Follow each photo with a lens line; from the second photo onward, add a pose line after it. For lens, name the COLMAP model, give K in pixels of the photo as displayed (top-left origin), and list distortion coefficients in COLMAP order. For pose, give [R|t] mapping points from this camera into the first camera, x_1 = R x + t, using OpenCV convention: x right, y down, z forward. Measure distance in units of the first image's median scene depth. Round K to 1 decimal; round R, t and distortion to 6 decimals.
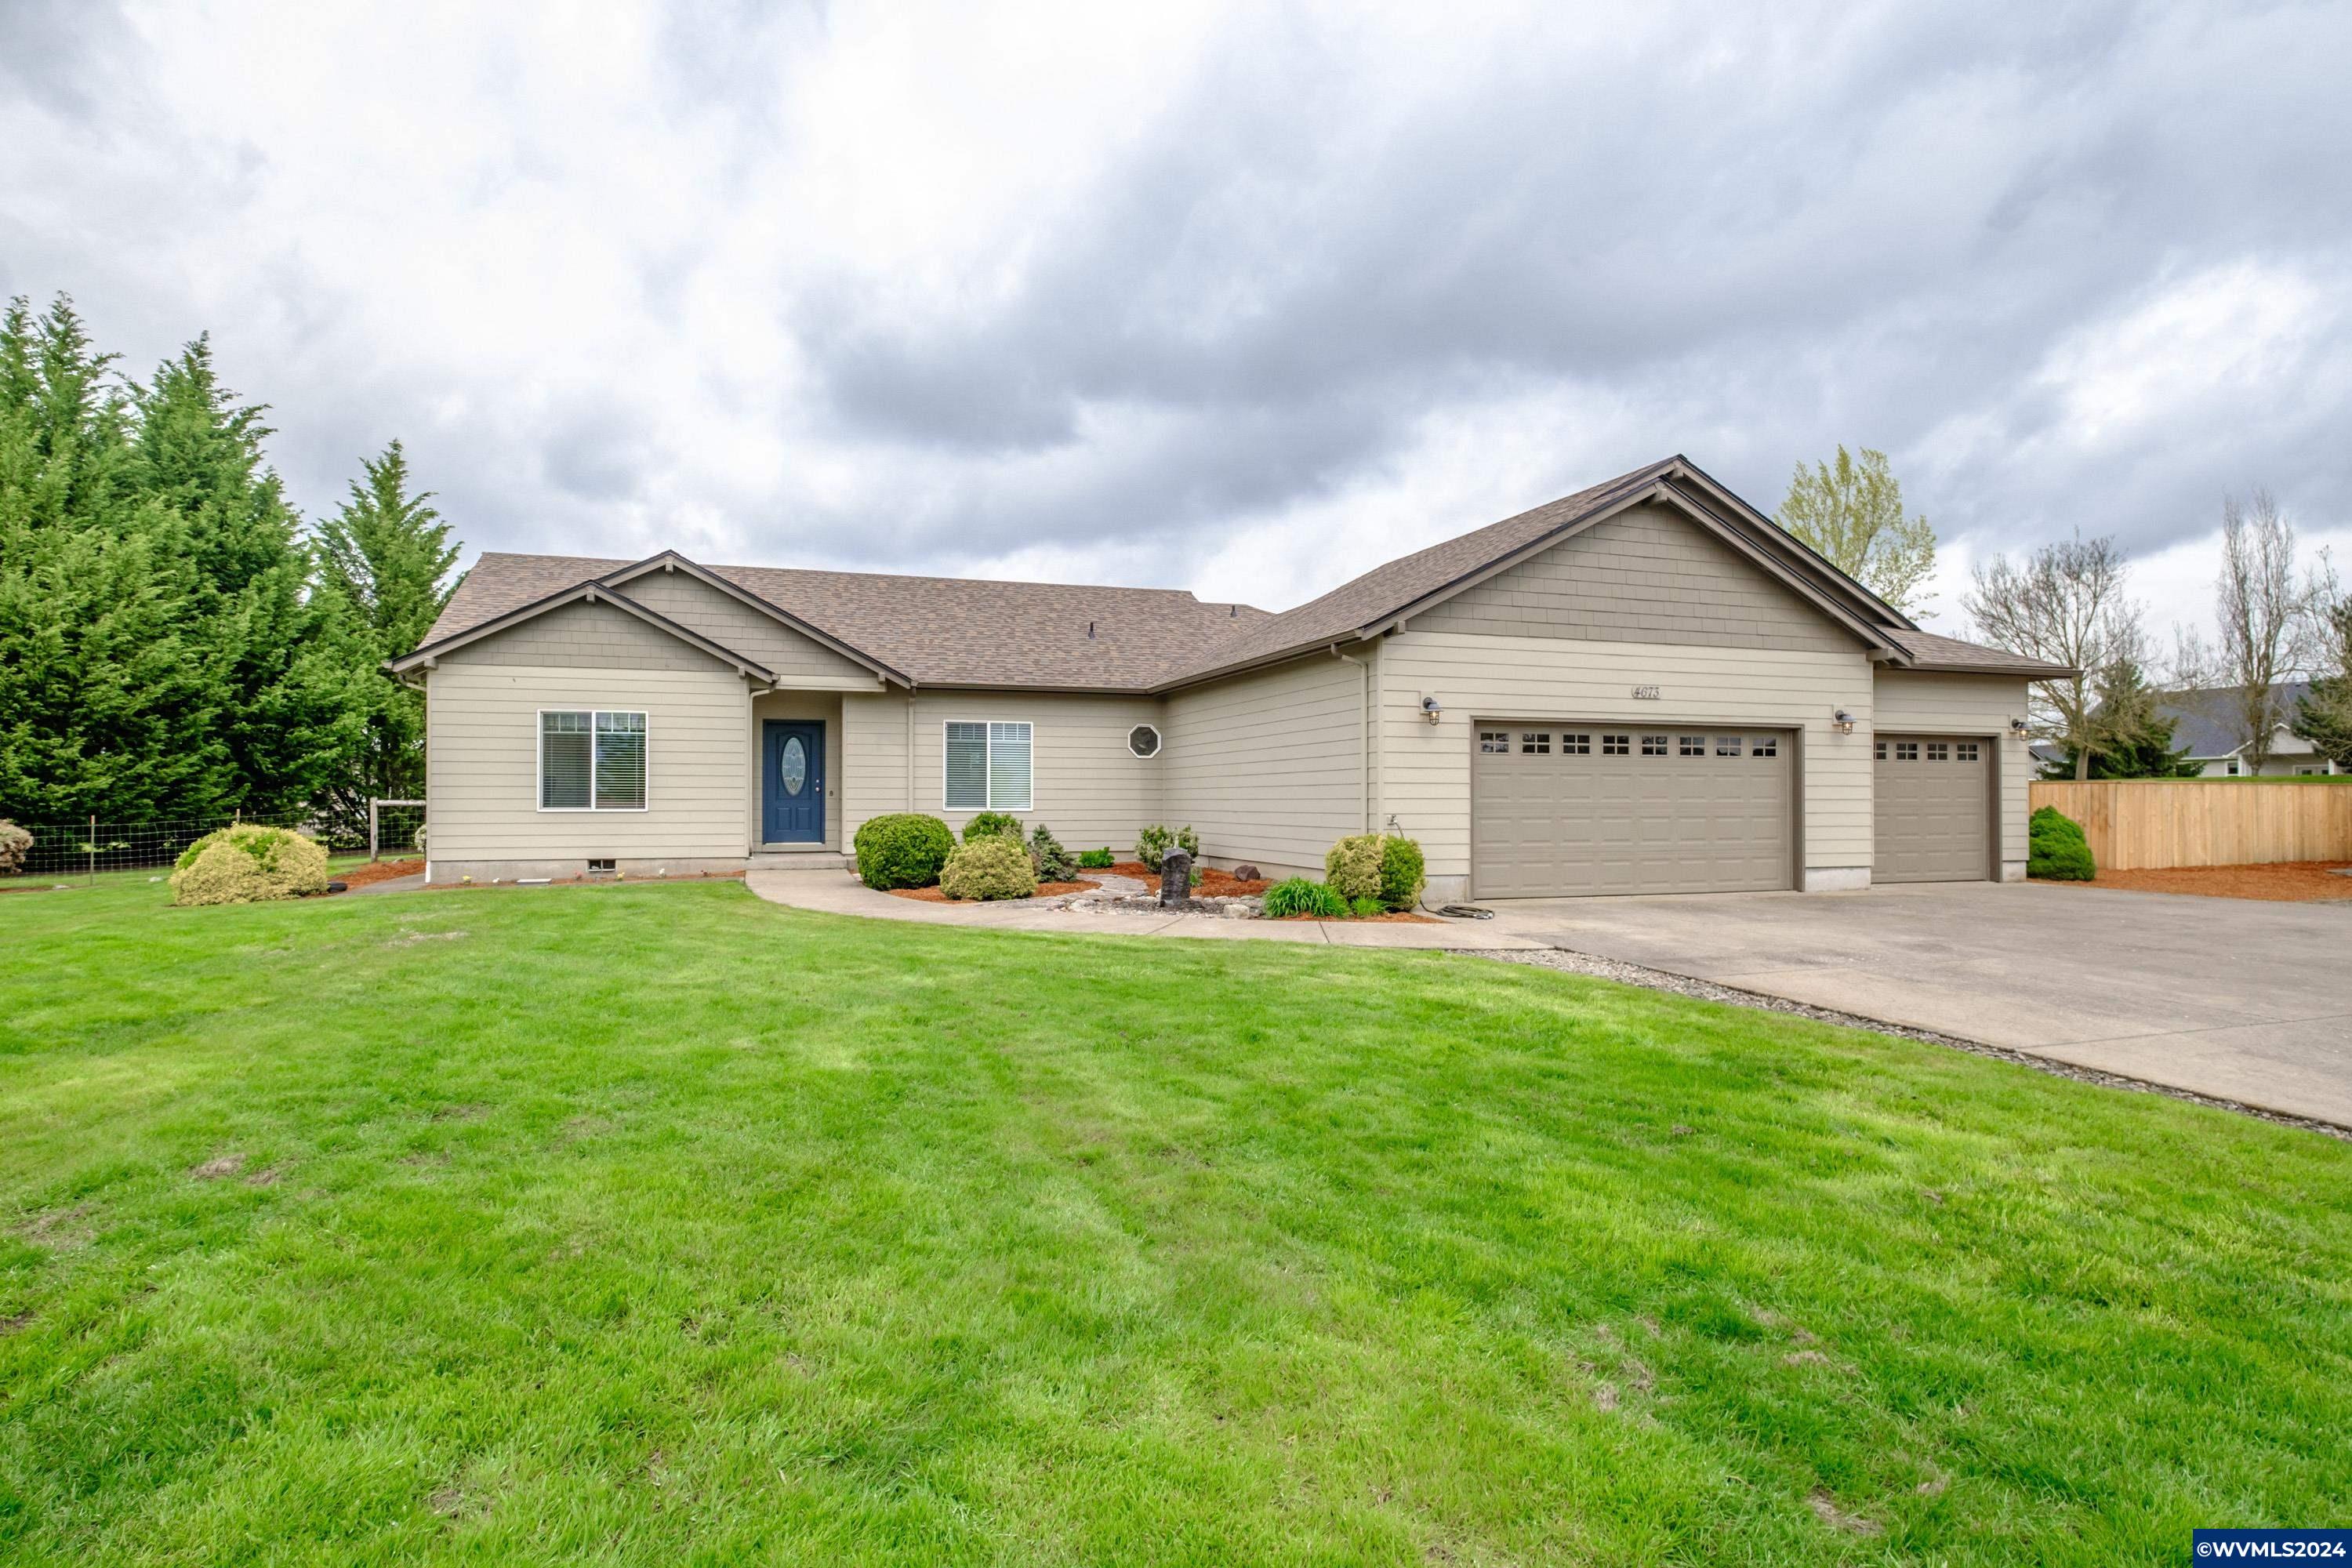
lens RADIAL K [[1246.5, 0, 1176.0], [0, 1246.5, 784.0], [0, 0, 1]] dist [-0.003369, 0.000726]
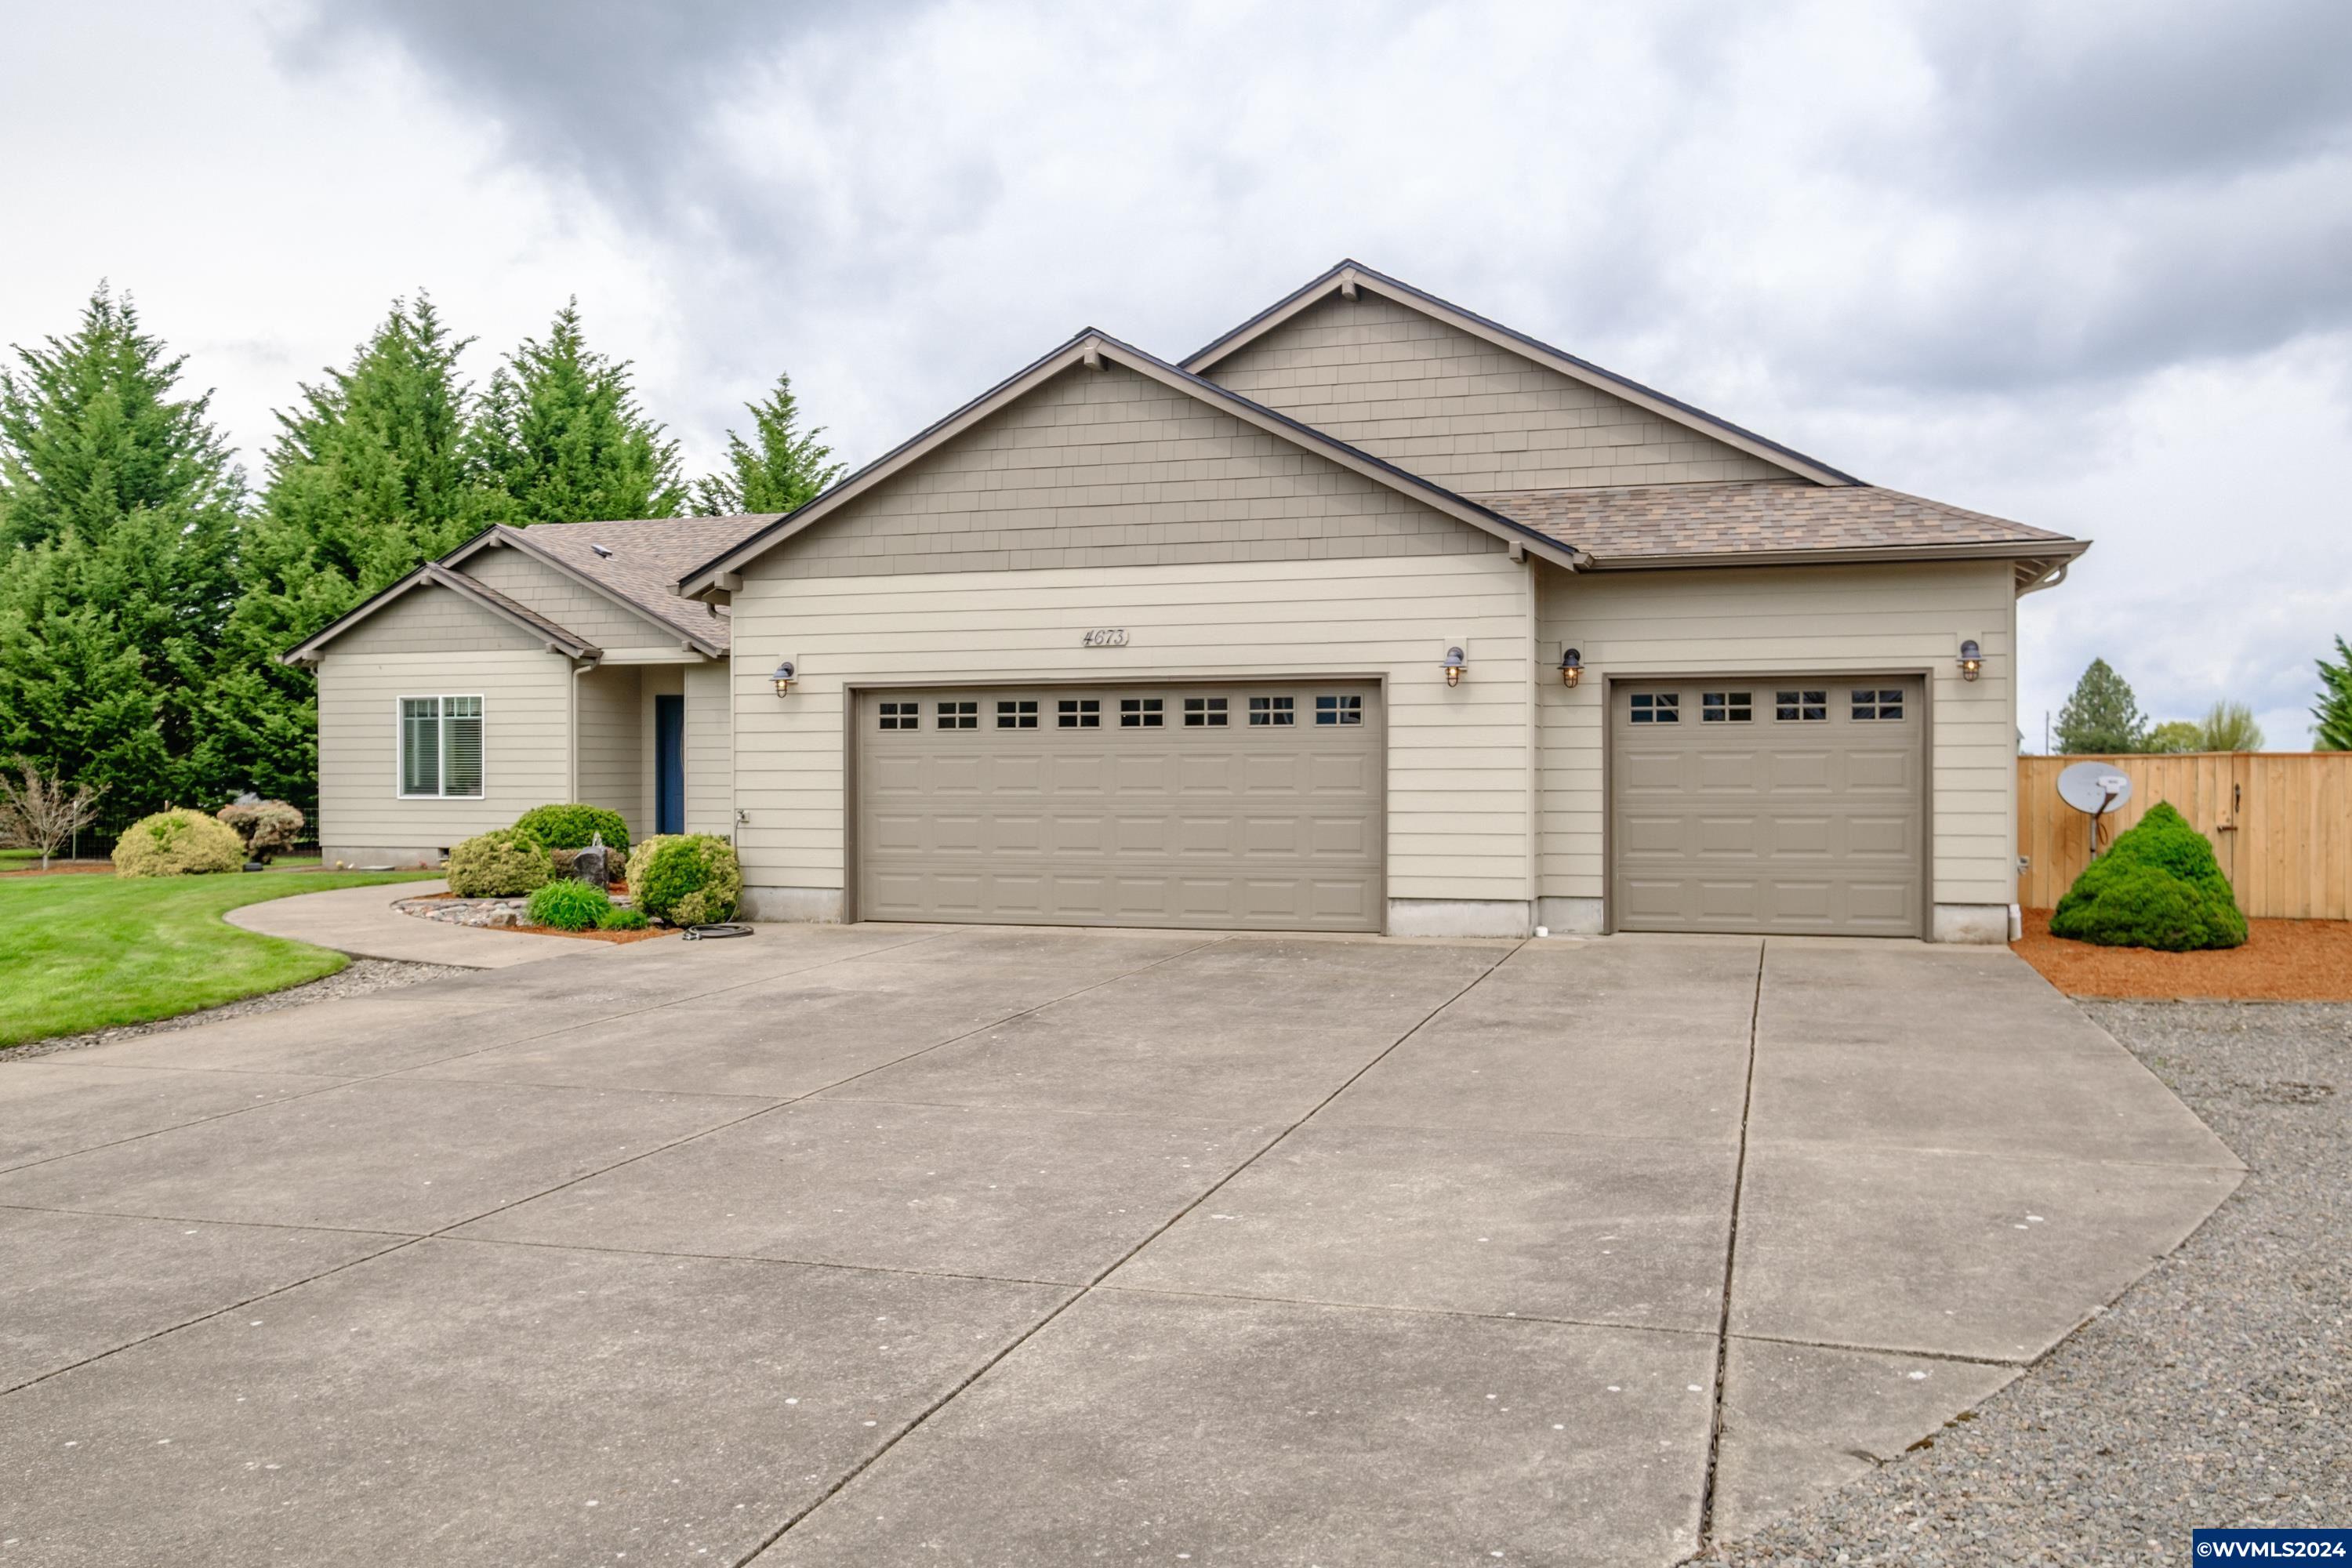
lens RADIAL K [[1926.7, 0, 1178.2], [0, 1926.7, 826.0], [0, 0, 1]] dist [0.004892, 0.000744]
pose [[0.804293, 0.013495, -0.594079, 0.901824], [0.009021, 0.999350, 0.034914, -0.004573], [0.594164, -0.033440, 0.803648, 0.127829]]
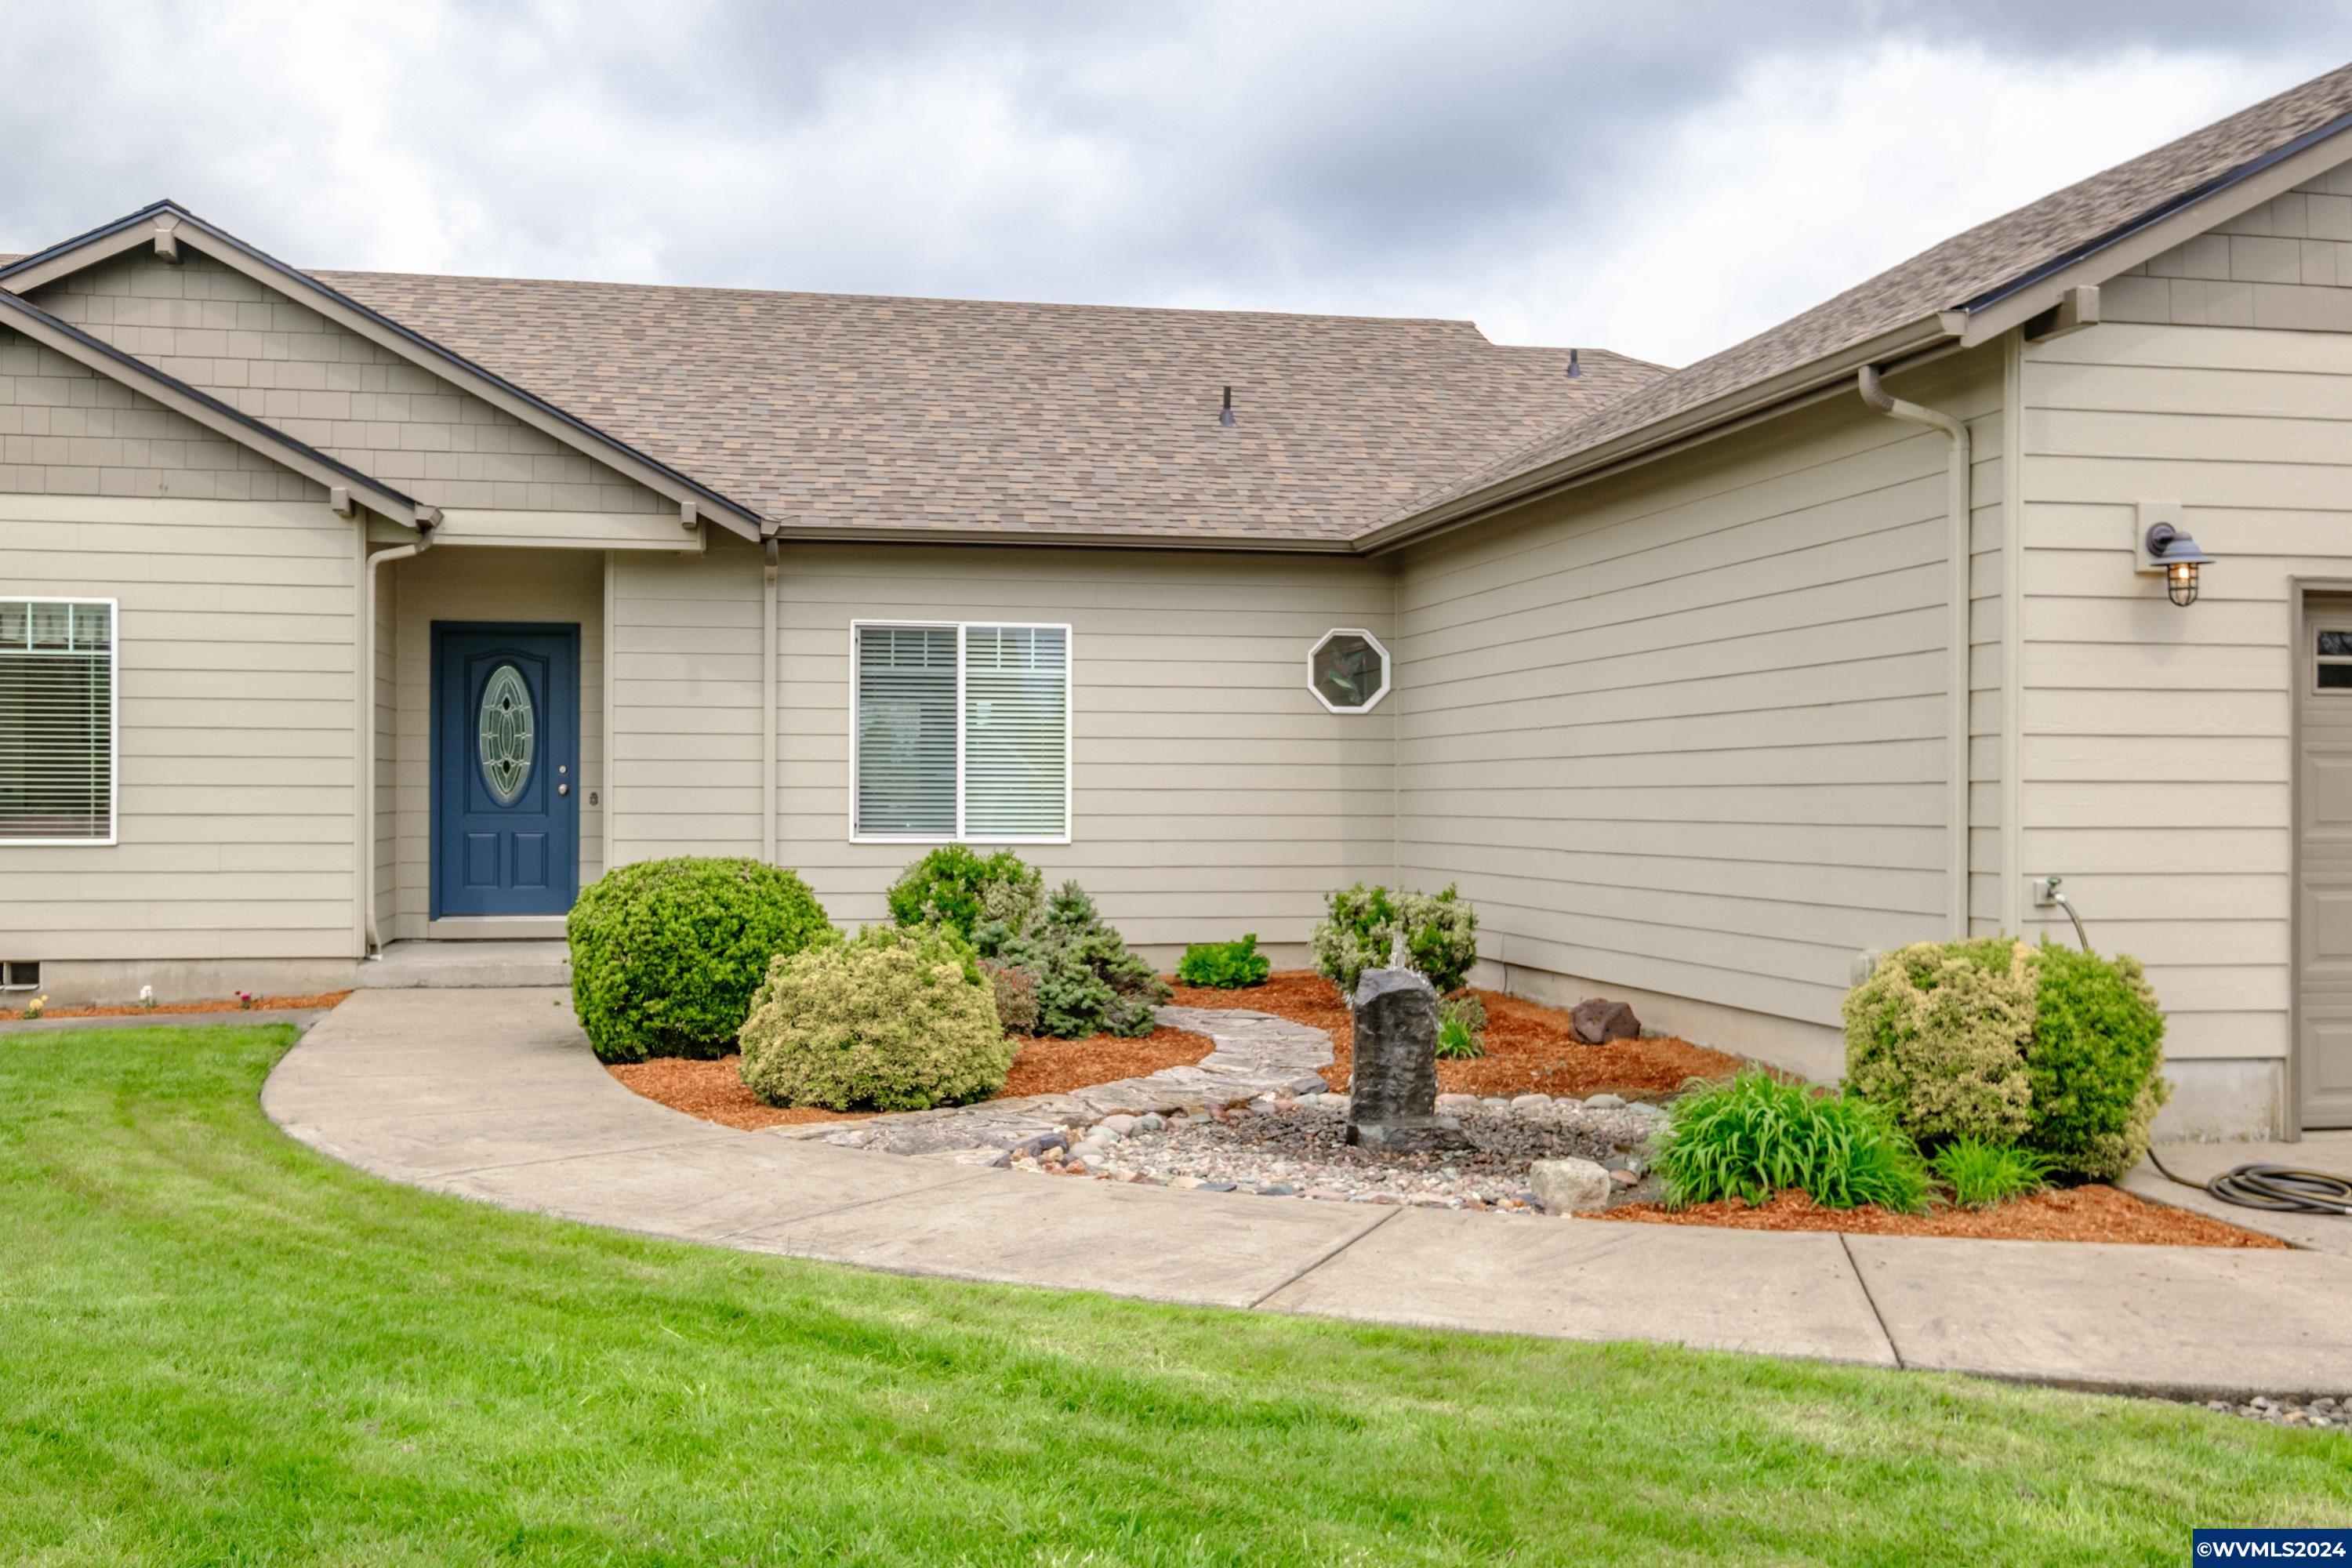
lens RADIAL K [[2393.6, 0, 1176.0], [0, 2393.6, 784.0], [0, 0, 1]] dist [0.023940, 0.011474]
pose [[0.992660, 0.001196, -0.120929, 0.015809], [-0.000369, 0.999976, 0.006857, -0.003506], [0.120934, -0.006762, 0.992637, 0.266102]]
